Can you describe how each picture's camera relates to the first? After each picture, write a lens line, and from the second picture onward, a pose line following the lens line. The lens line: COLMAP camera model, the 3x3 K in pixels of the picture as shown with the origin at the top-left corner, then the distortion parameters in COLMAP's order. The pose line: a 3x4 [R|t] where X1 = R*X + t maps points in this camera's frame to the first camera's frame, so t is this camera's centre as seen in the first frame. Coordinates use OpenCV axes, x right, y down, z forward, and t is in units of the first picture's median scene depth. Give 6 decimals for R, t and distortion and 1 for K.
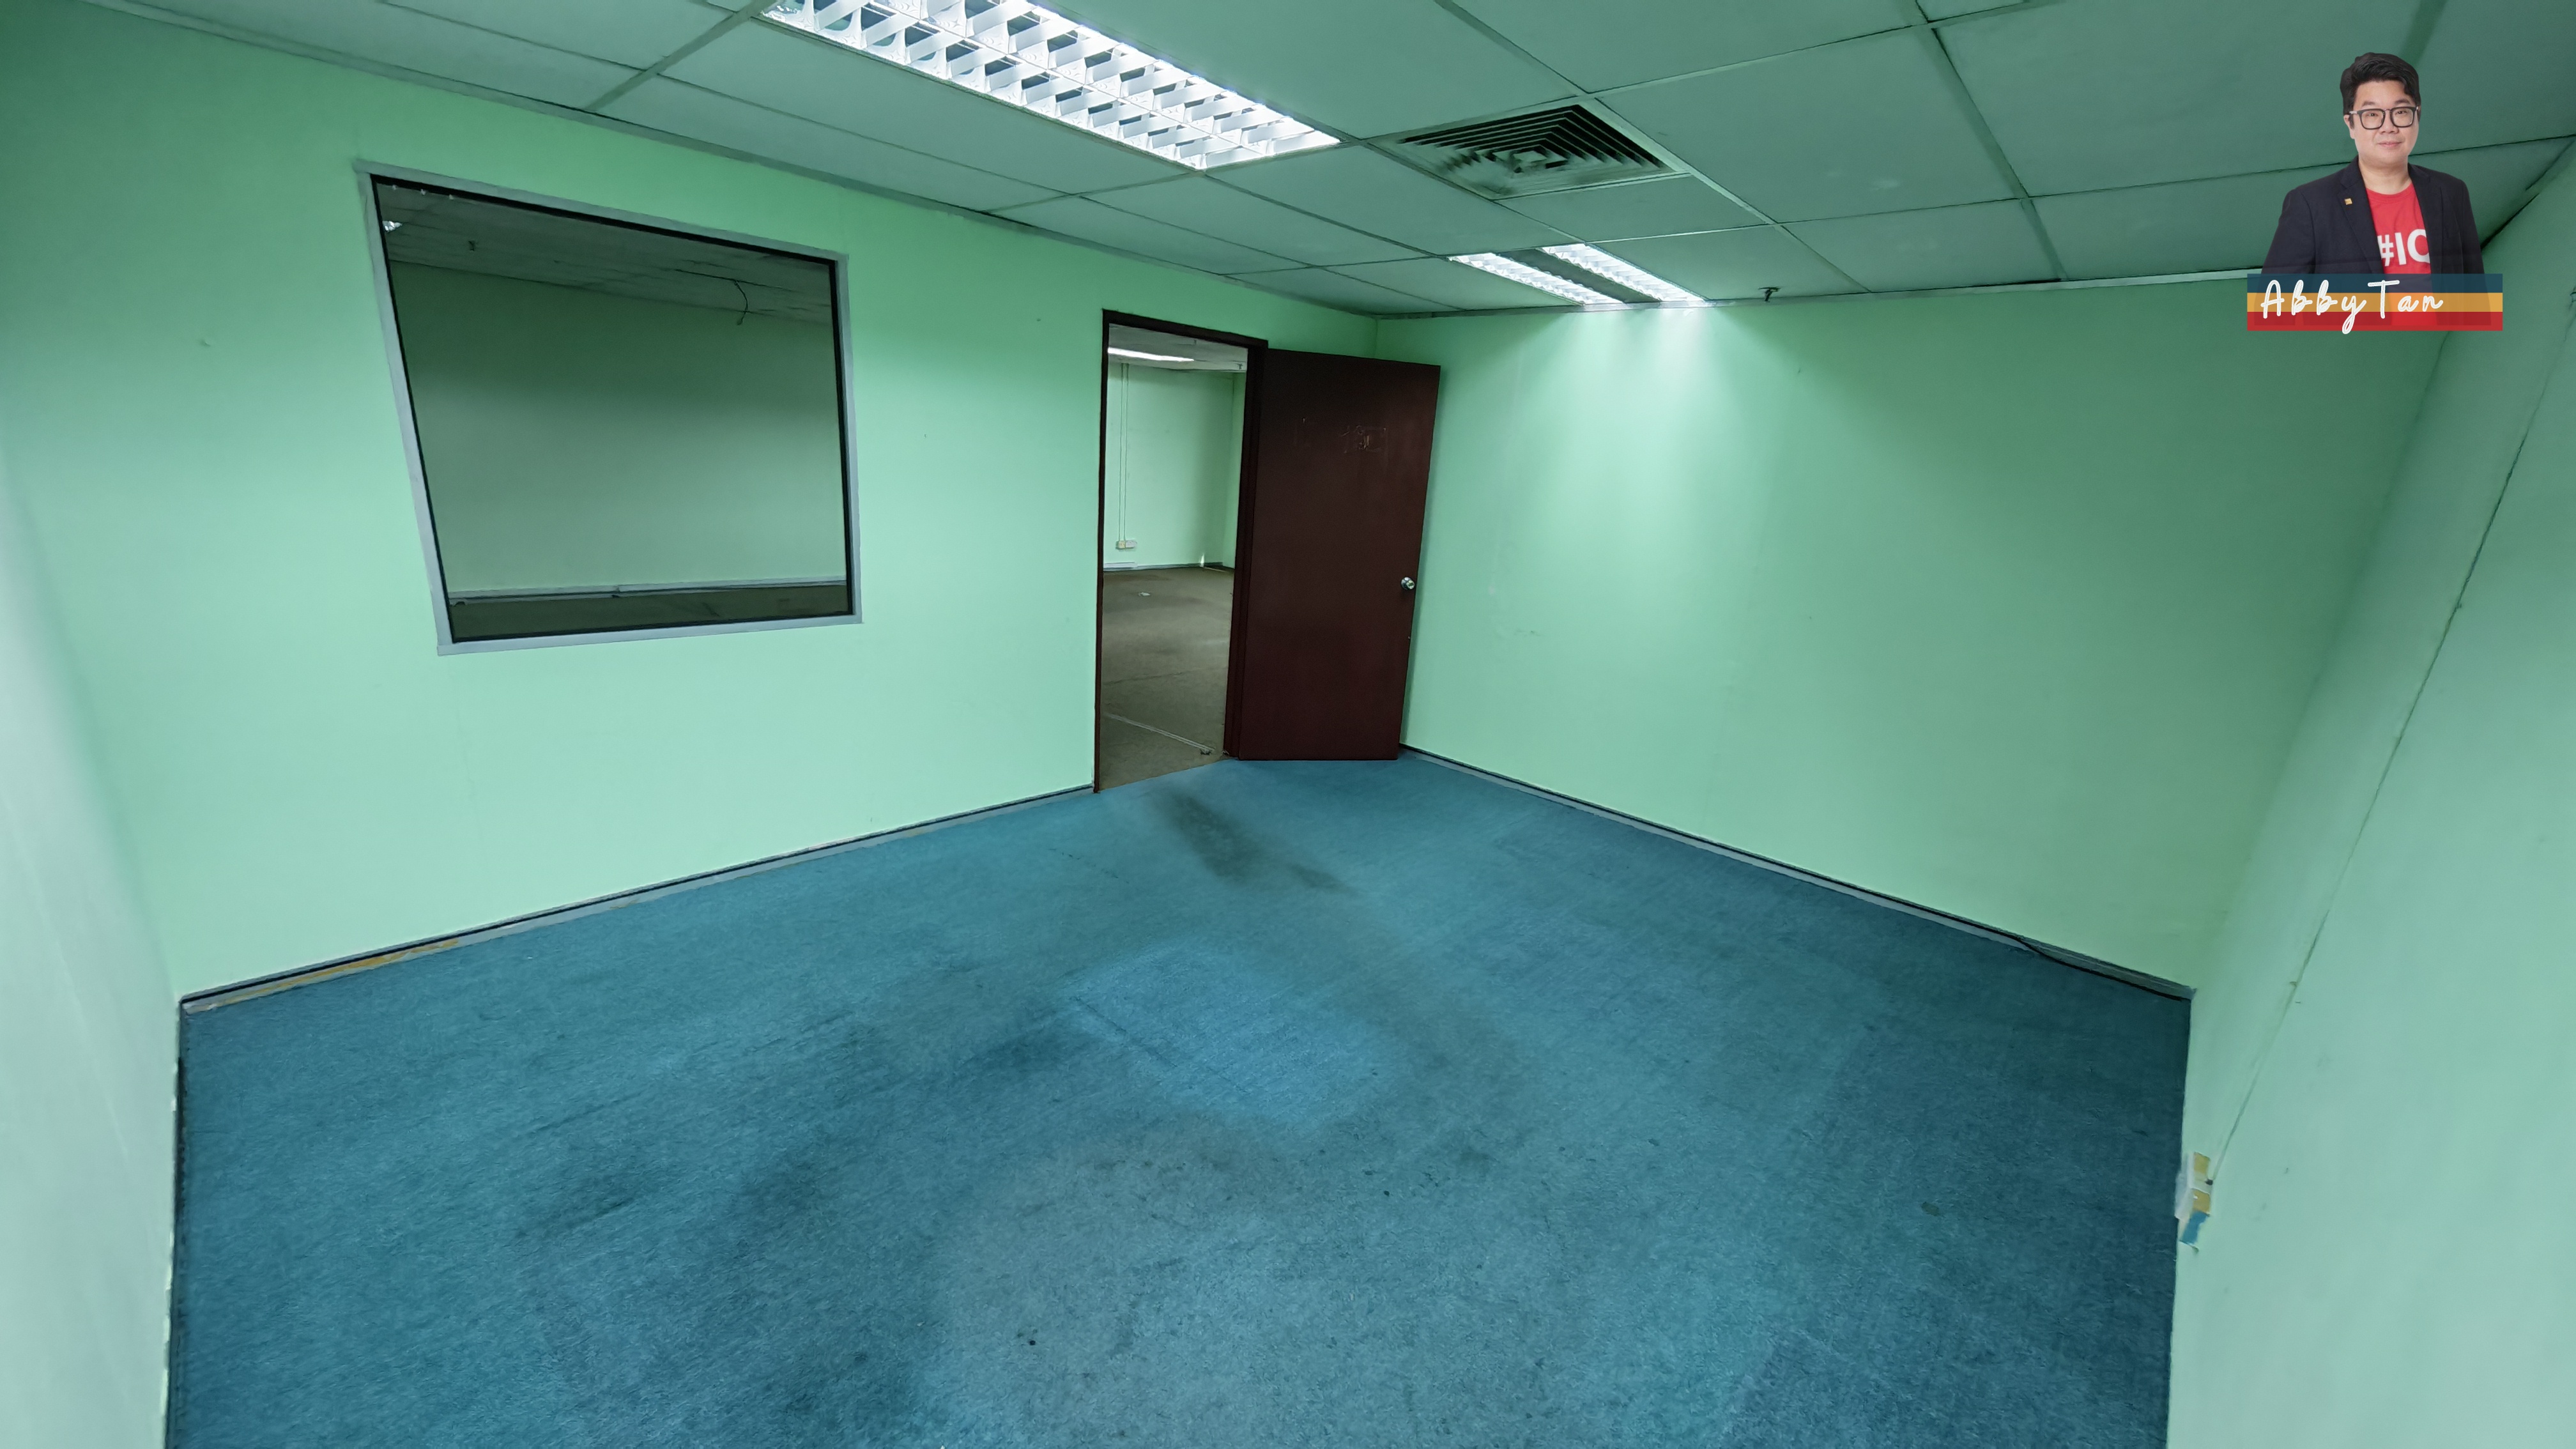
lens RADIAL K [[949.7, 0, 1288.1], [0, 949.7, 729.7], [0, 0, 1]] dist [-0.003080, -0.000506]
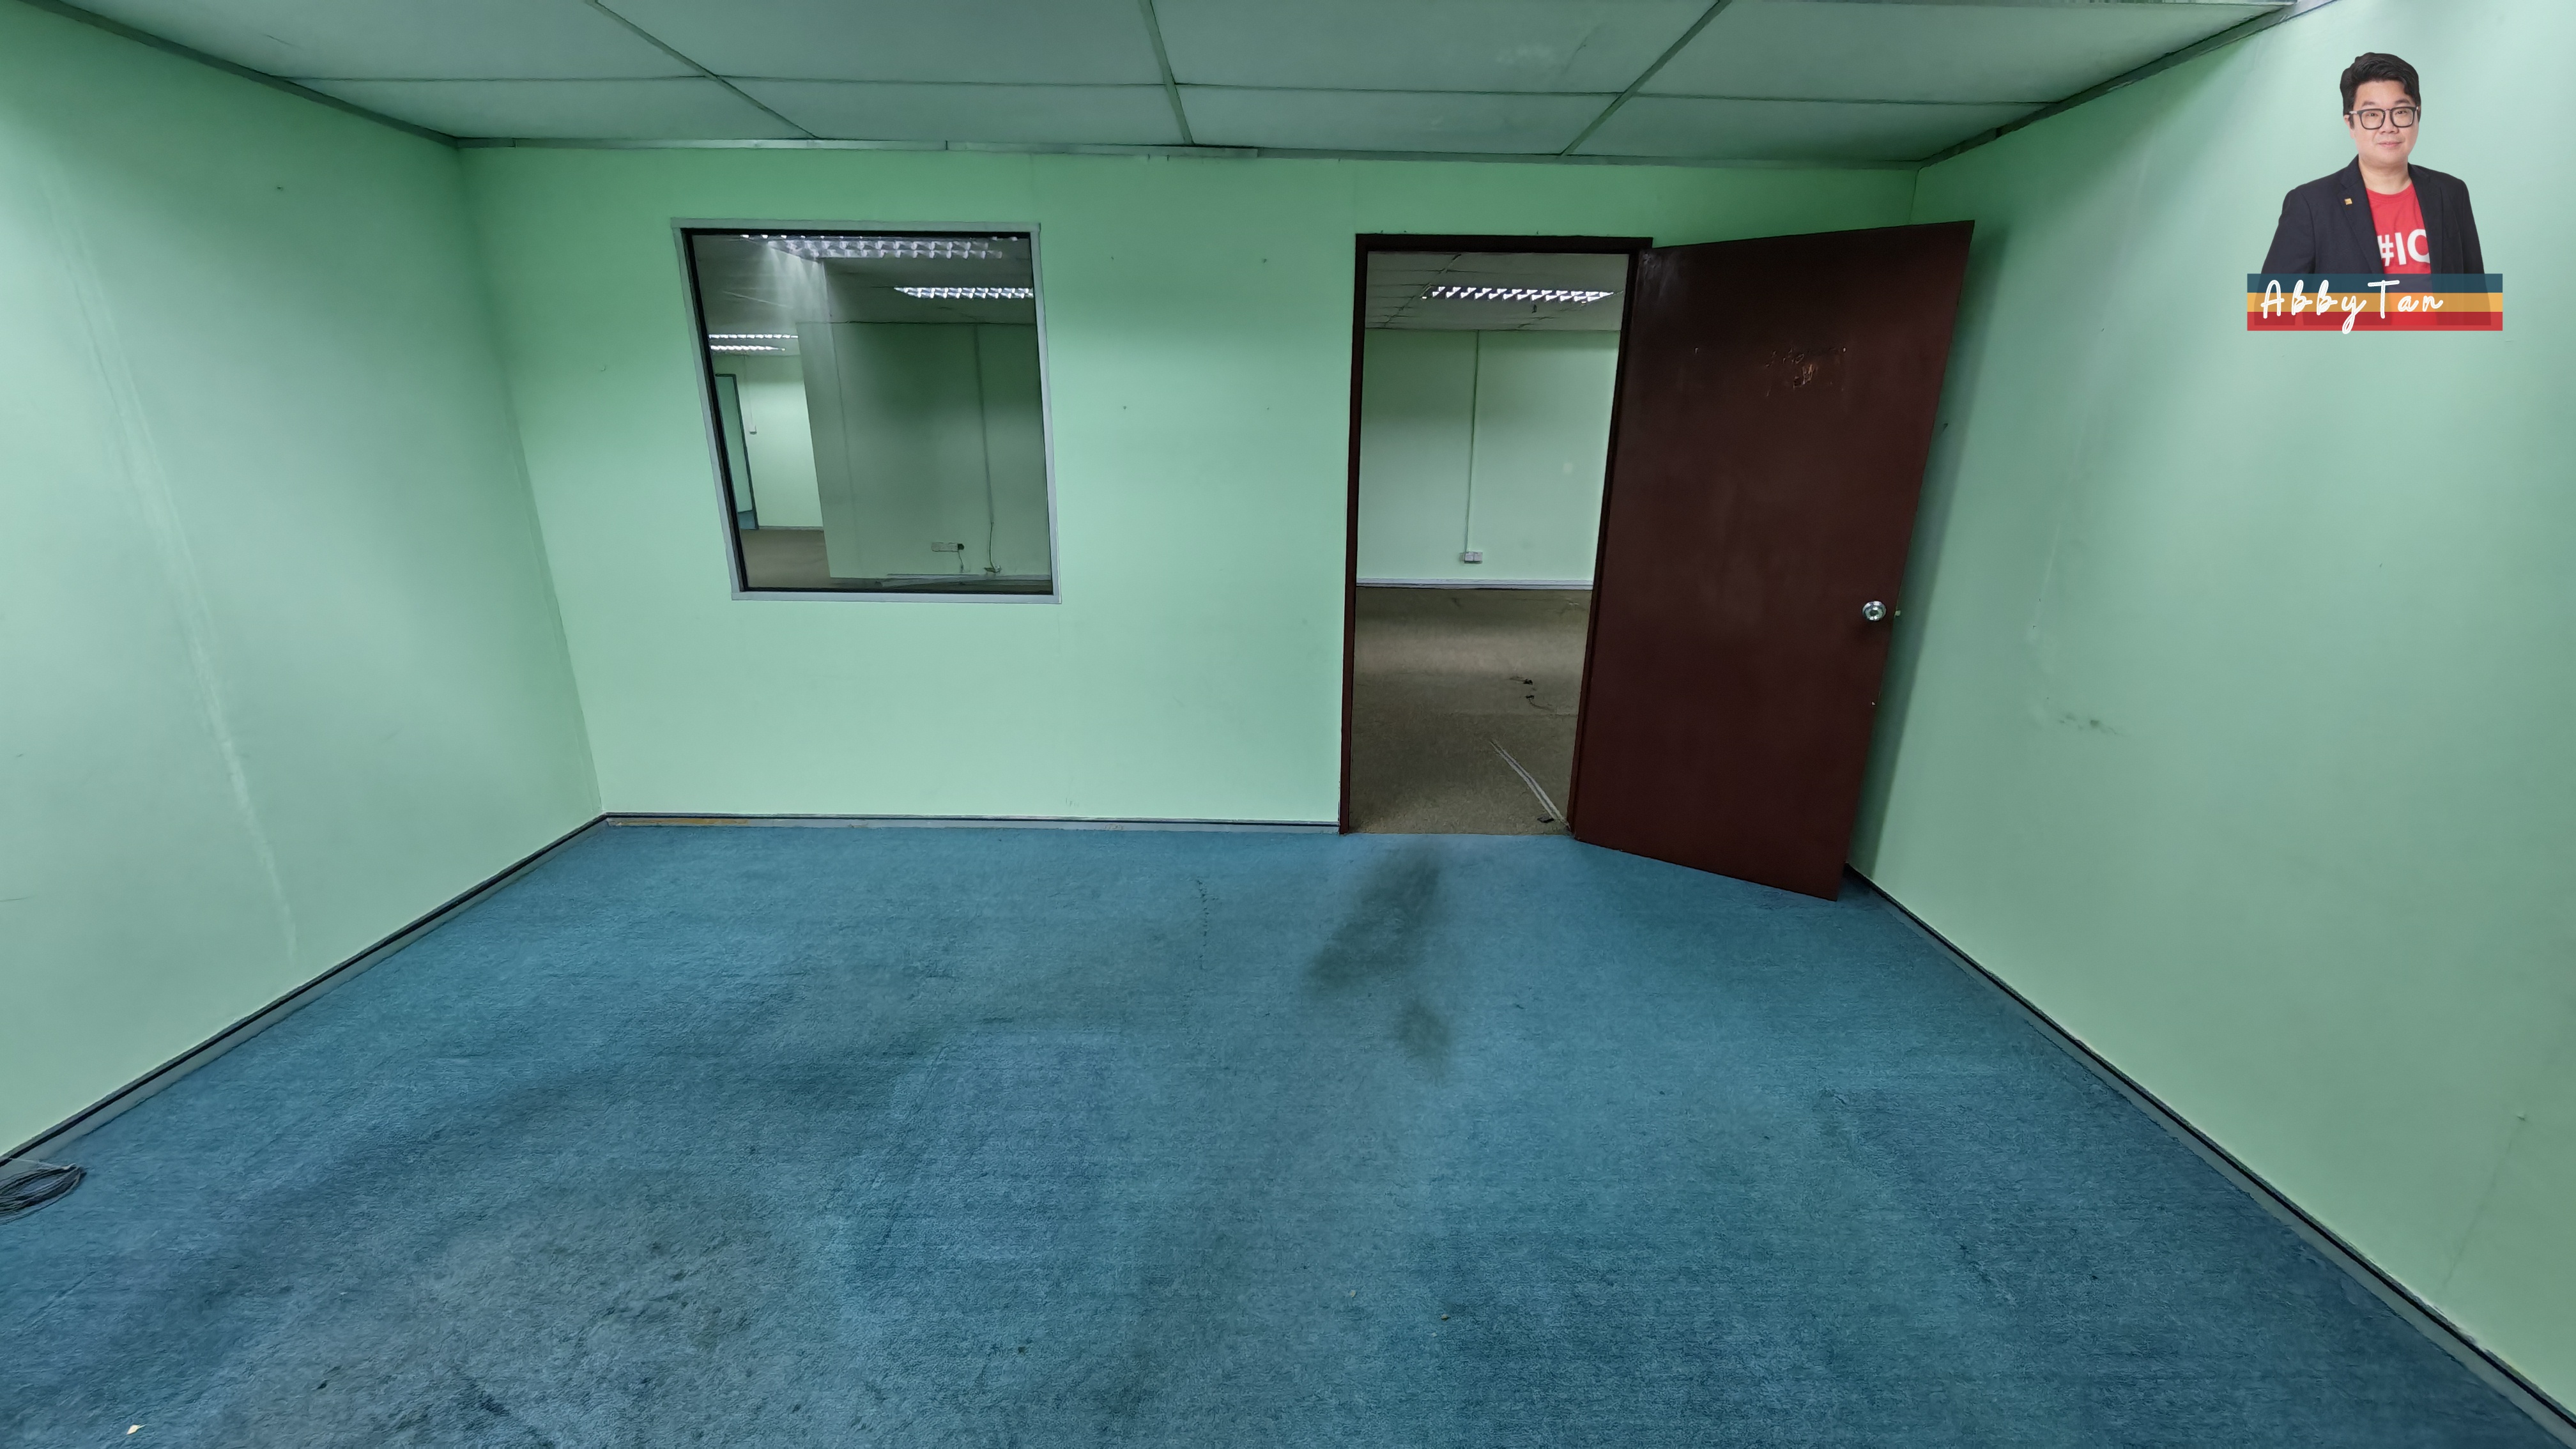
lens RADIAL K [[949.7, 0, 1296.4], [0, 949.7, 735.9], [0, 0, 1]] dist [-0.003080, -0.000506]
pose [[0.688426, 0.156937, -0.708124, 0.357090], [-0.167096, 0.984365, 0.055711, -0.059870], [0.705796, 0.079972, 0.703887, 0.394814]]
